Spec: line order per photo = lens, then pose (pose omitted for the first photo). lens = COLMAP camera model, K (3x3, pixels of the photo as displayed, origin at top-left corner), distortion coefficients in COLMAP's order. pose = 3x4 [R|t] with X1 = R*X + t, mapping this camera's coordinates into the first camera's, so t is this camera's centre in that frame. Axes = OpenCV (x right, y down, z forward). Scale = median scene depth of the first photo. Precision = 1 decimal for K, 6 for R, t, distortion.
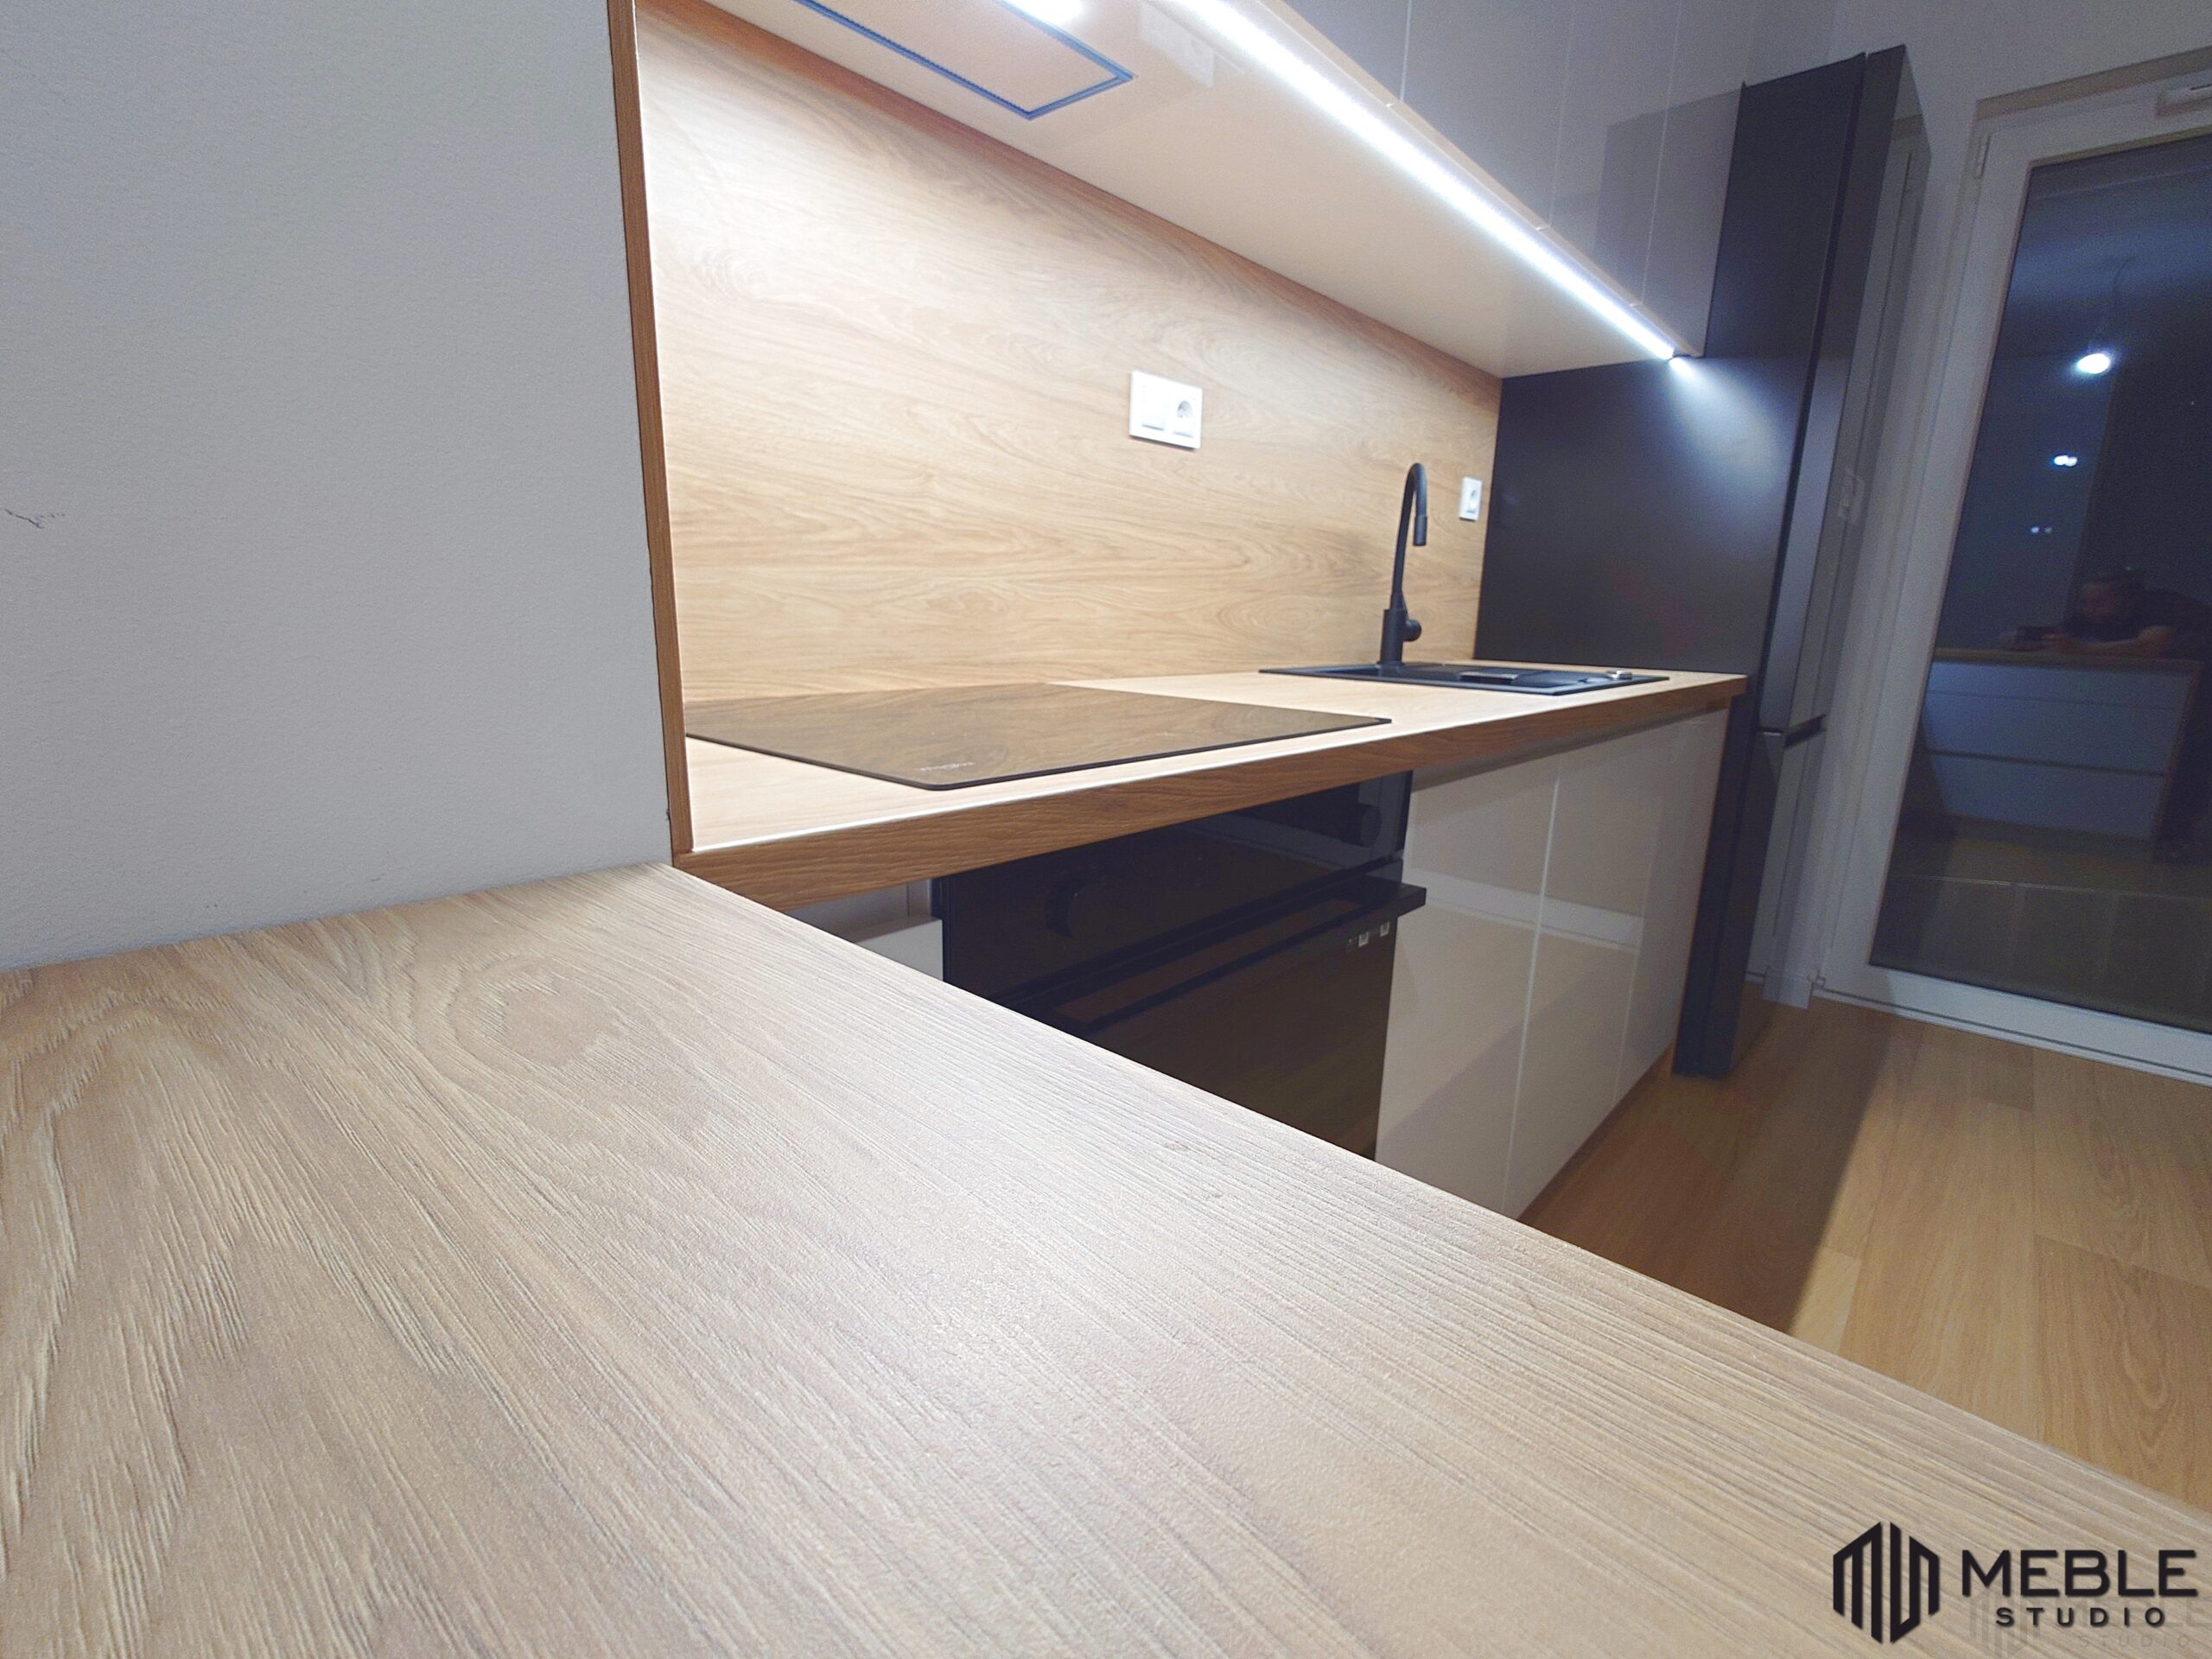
lens RADIAL K [[995.6, 0, 1101.5], [0, 995.6, 832.3], [0, 0, 1]] dist [-0.000046, 0.001216]
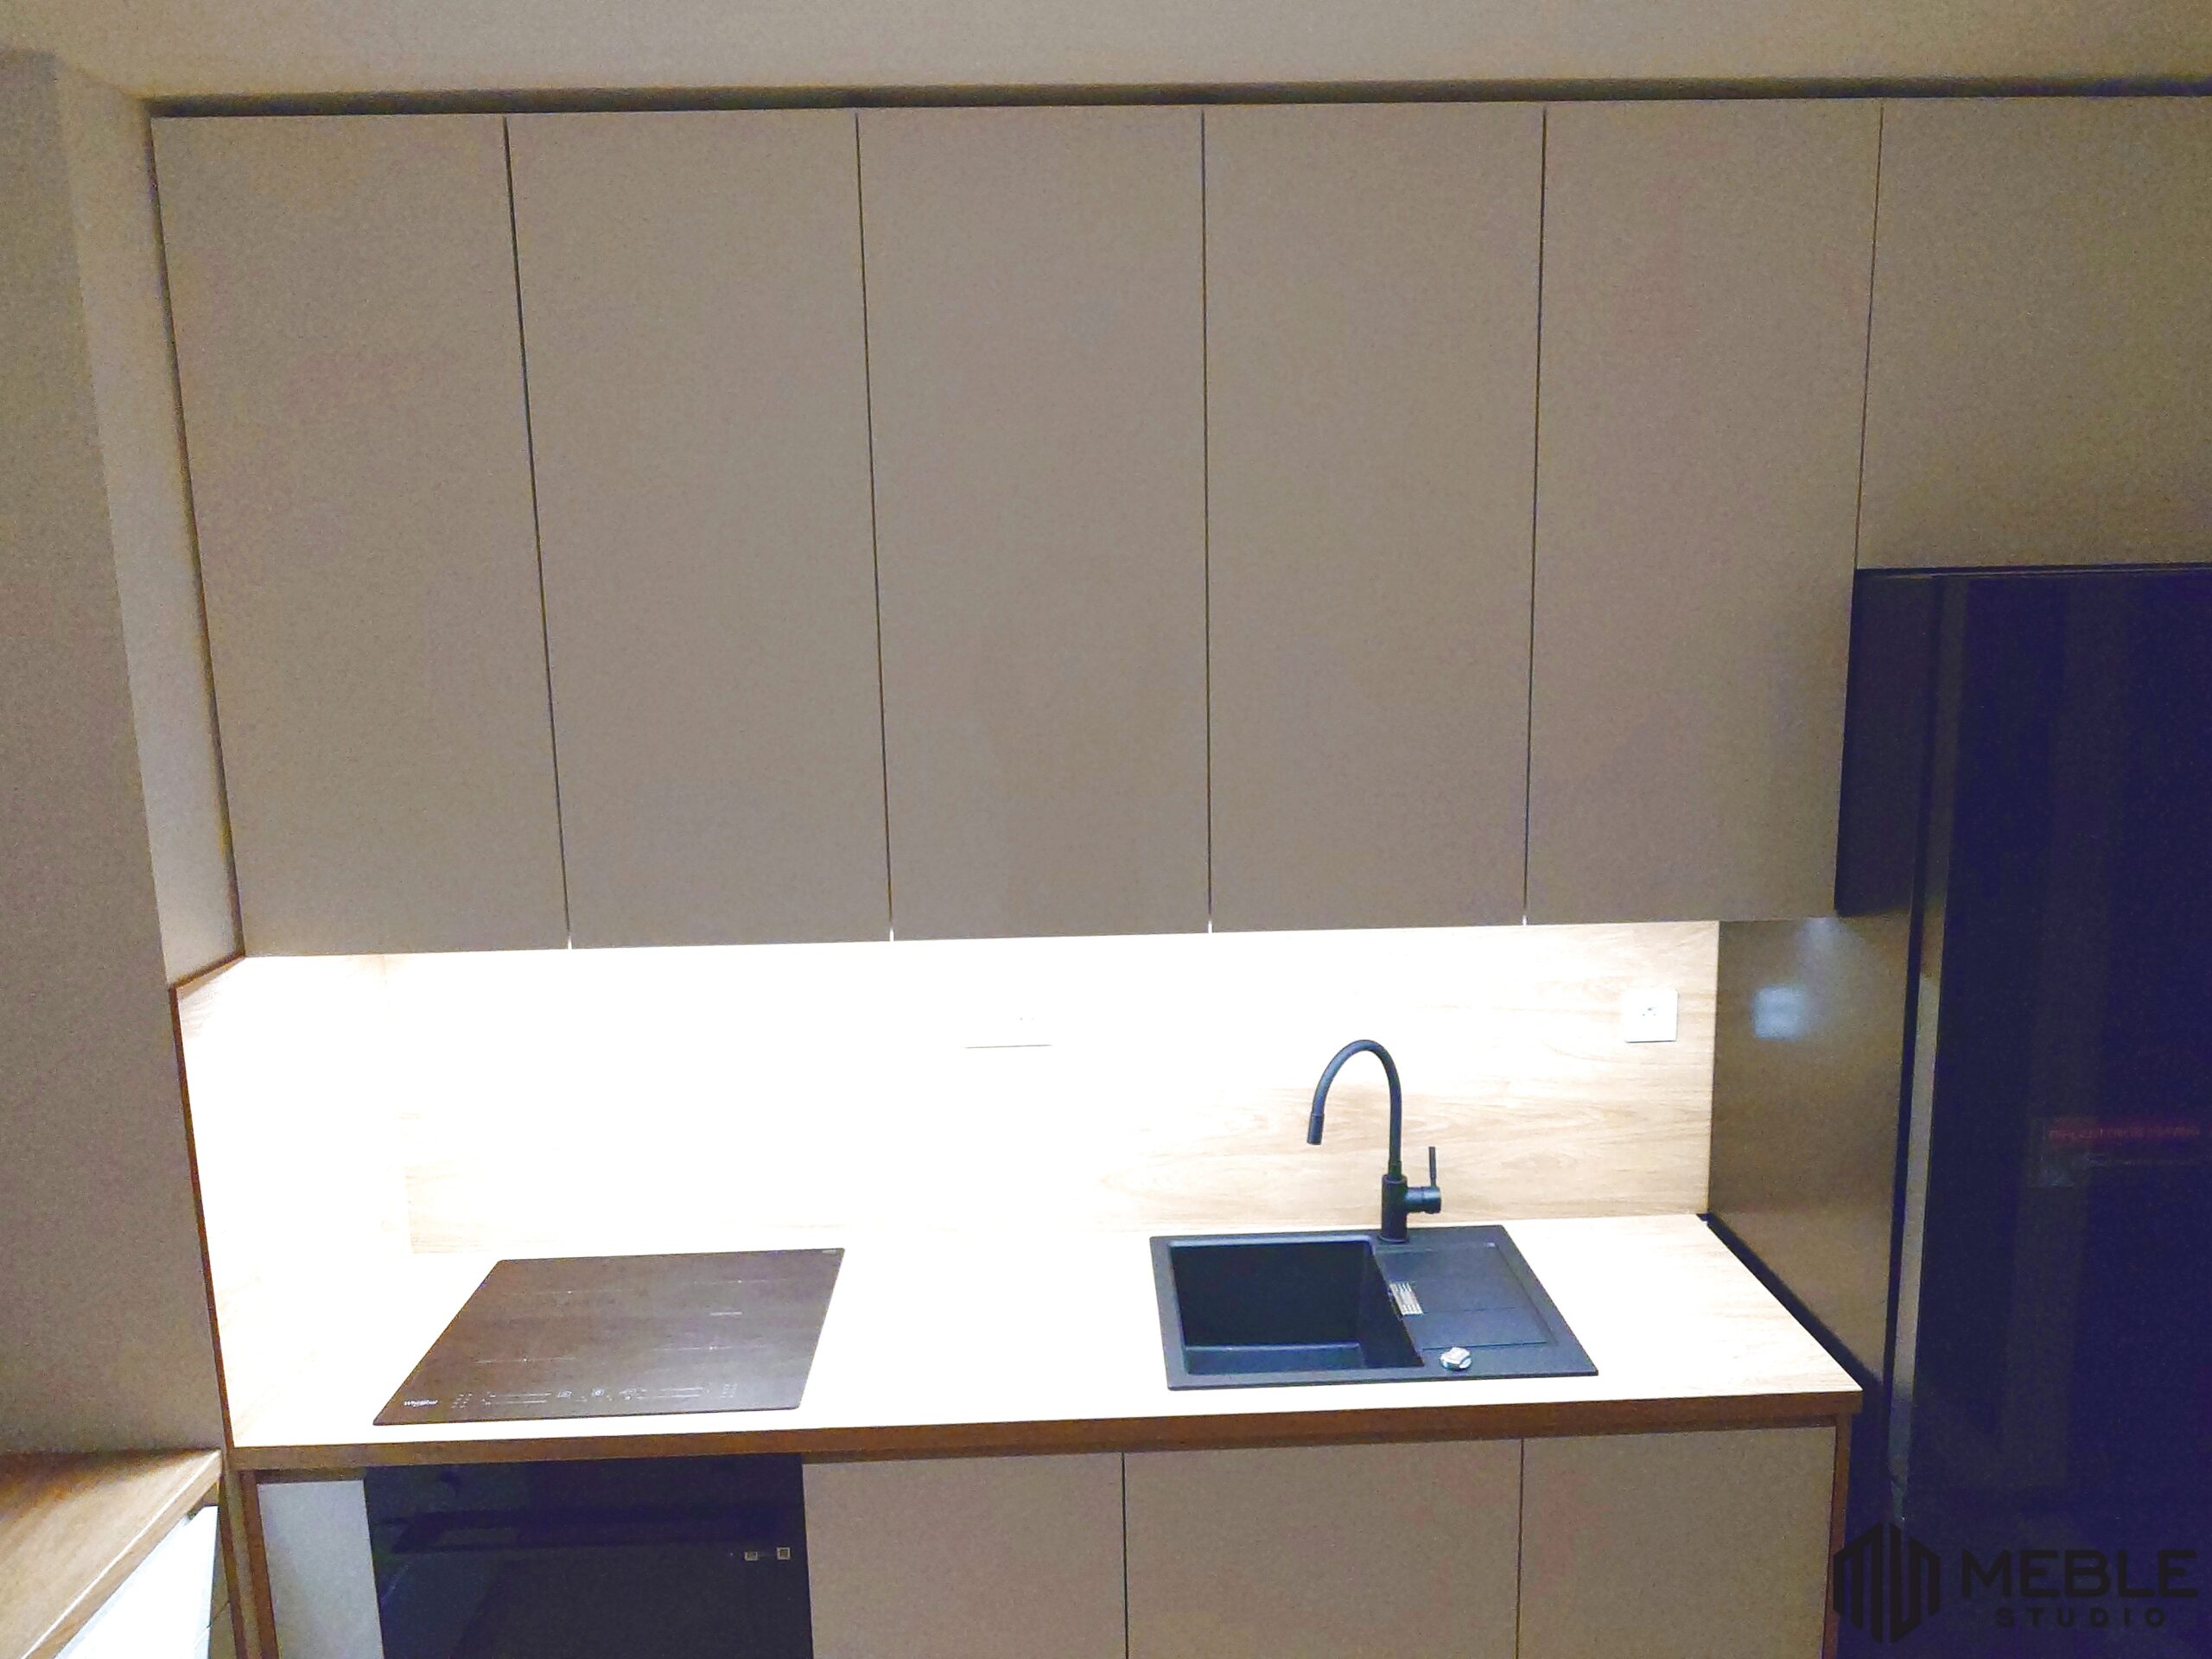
lens RADIAL K [[1552.5, 0, 1118.1], [0, 1552.5, 816.3], [0, 0, 1]] dist [0.001065, -0.004493]
pose [[0.696218, 0.081989, -0.713133, 1.429794], [-0.123718, 0.992295, -0.006700, -0.667540], [0.707088, 0.092892, 0.700997, -0.190332]]
